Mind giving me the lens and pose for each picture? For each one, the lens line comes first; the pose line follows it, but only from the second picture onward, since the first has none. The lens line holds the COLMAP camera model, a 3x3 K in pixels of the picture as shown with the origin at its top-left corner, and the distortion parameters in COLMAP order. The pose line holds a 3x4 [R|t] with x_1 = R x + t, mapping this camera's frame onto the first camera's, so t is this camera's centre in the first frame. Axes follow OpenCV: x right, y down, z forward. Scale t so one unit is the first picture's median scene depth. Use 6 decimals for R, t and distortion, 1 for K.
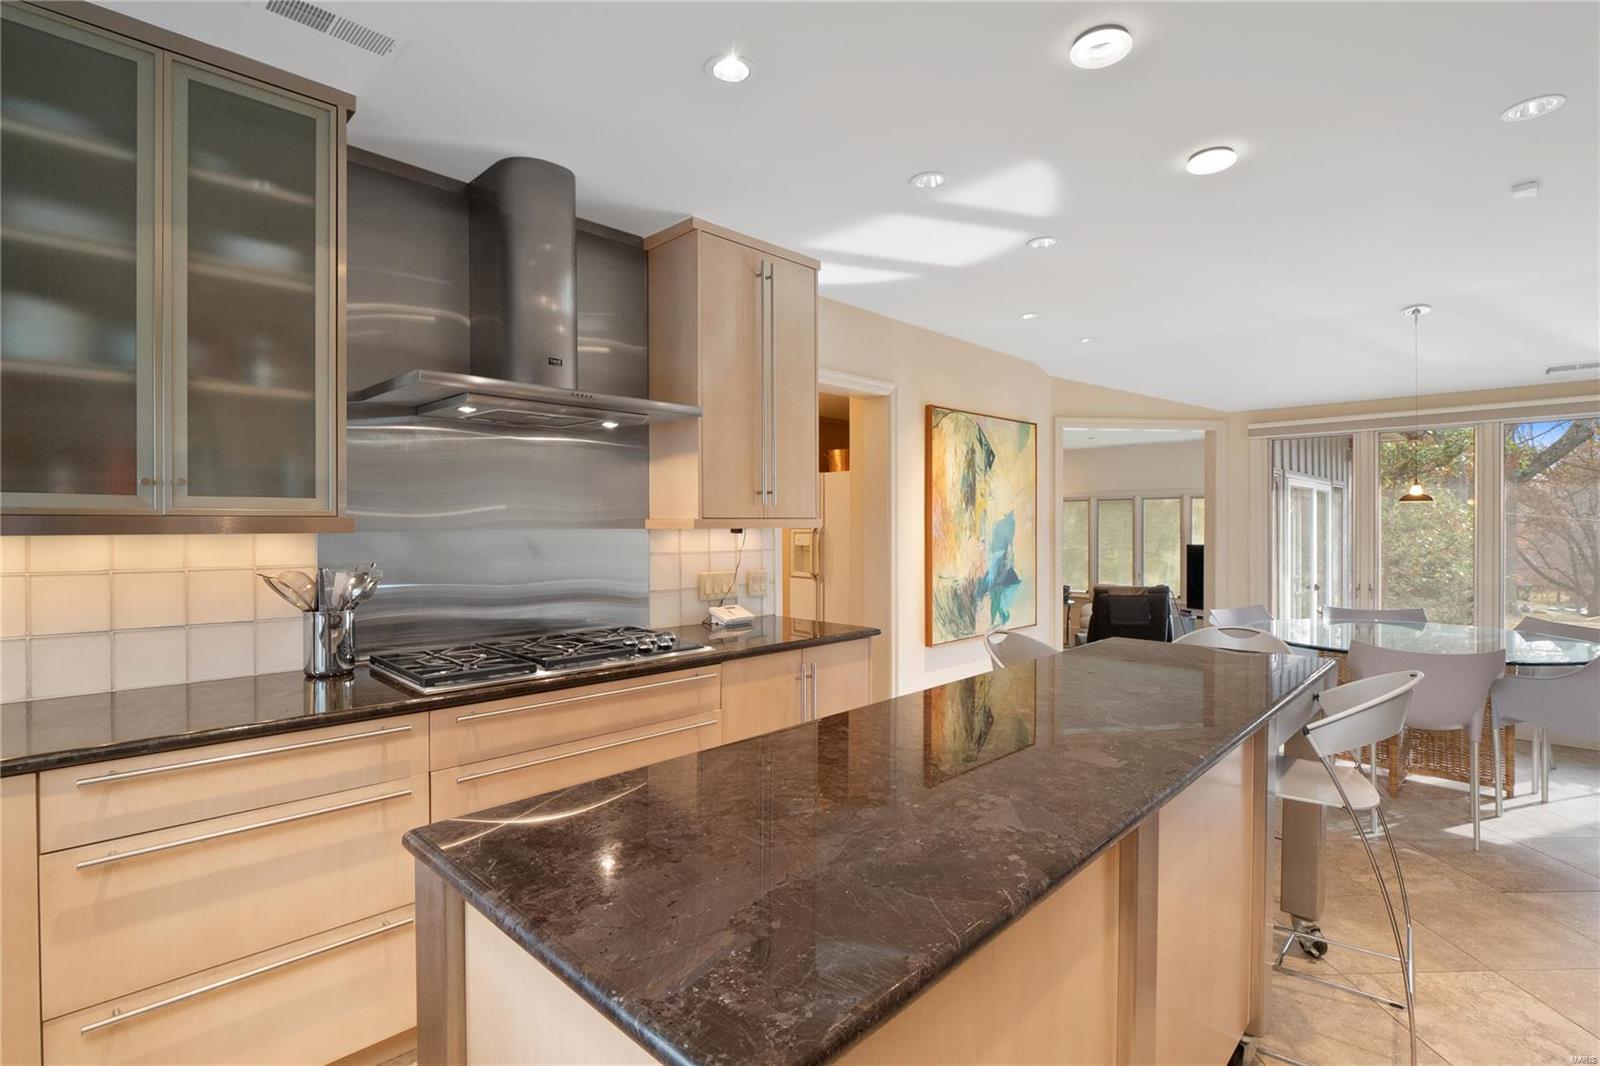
lens RADIAL K [[762.9, 0, 801.9], [0, 762.9, 535.5], [0, 0, 1]] dist [0.009466, -0.004786]
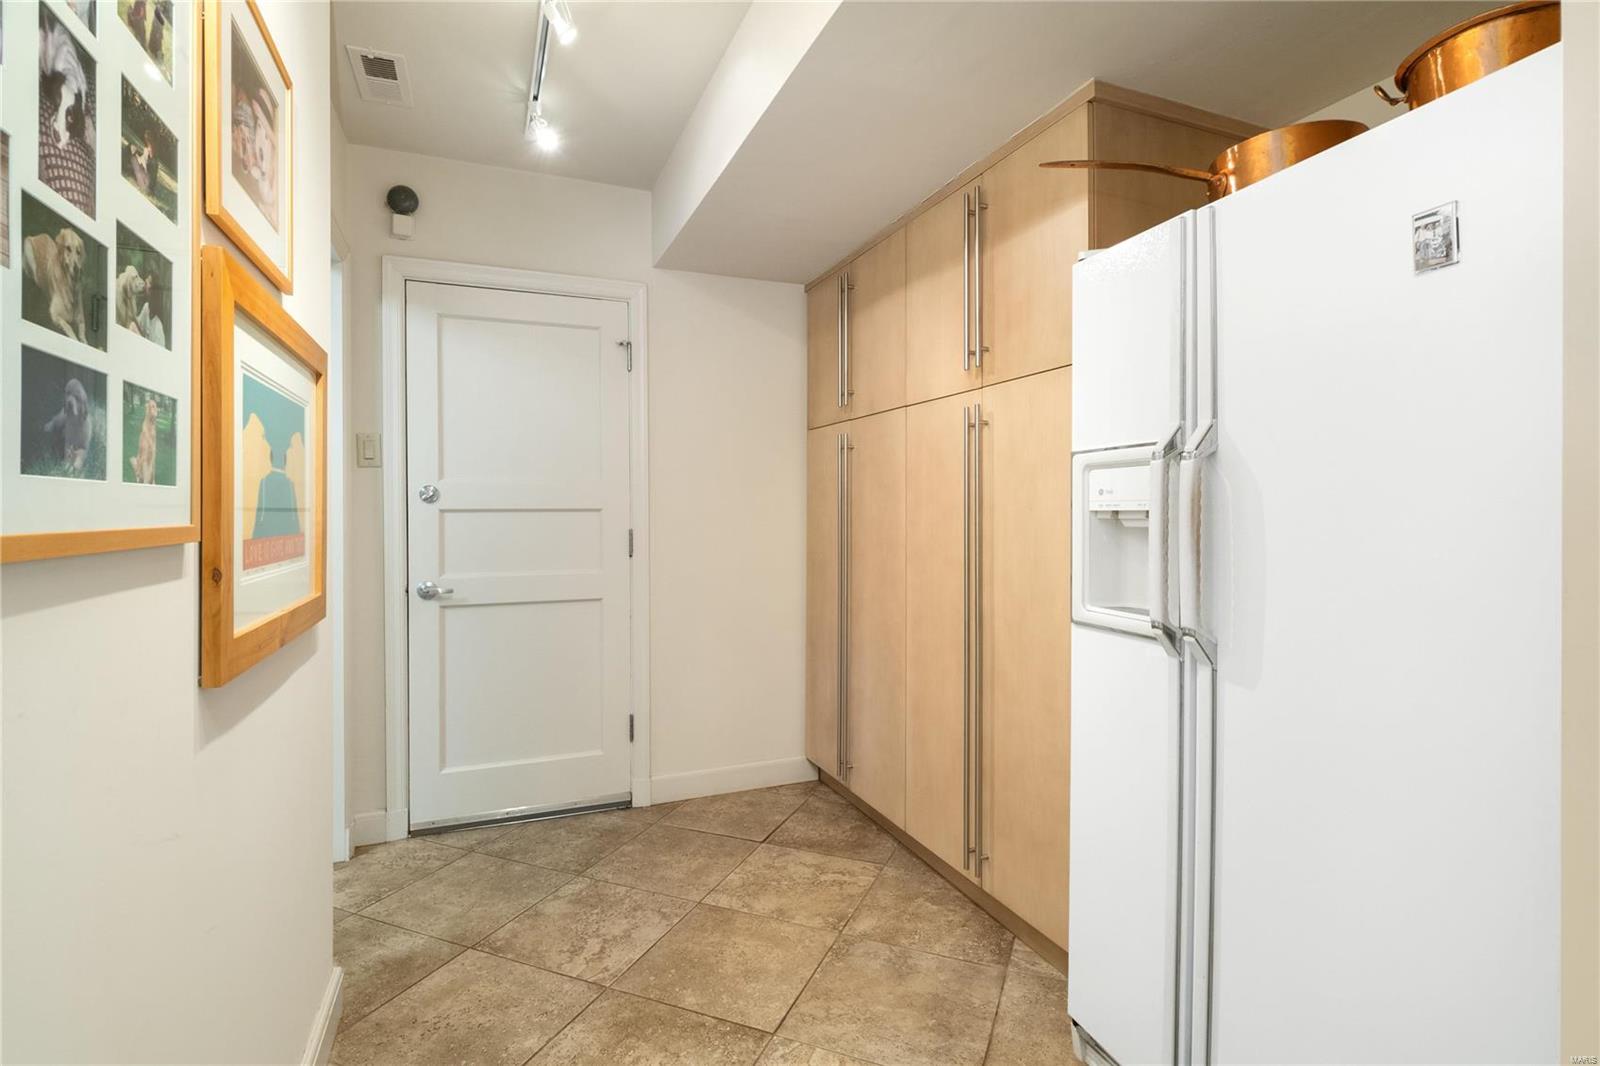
lens RADIAL K [[762.9, 0, 802.9], [0, 762.9, 522.2], [0, 0, 1]] dist [0.009466, -0.004786]
pose [[0.917877, 0.005311, -0.396828, 0.006330], [-0.003737, 0.999982, 0.004739, 0.018993], [0.396846, -0.002867, 0.917881, 0.808726]]
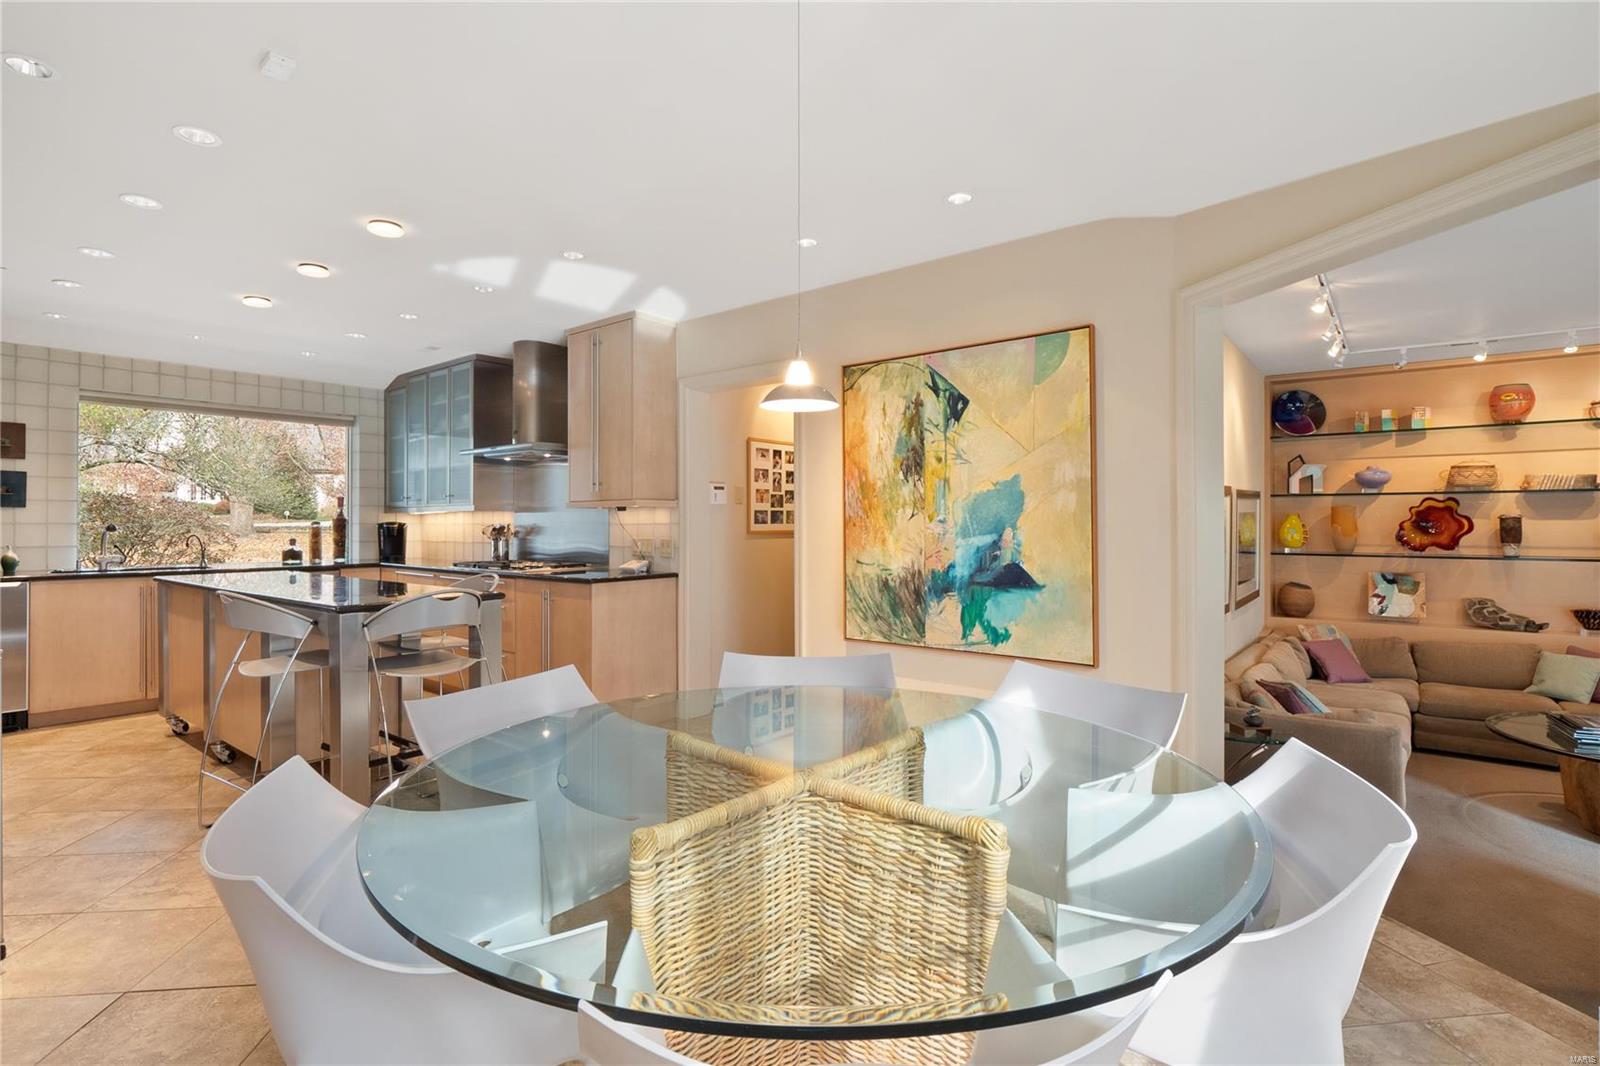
lens RADIAL K [[762.9, 0, 754.7], [0, 762.9, 523.4], [0, 0, 1]] dist [0.009466, -0.004786]
pose [[0.077553, 0.000494, -0.996988, 0.956331], [-0.015208, 0.999884, -0.000687, 0.012569], [0.996872, 0.015216, 0.077552, 0.759704]]
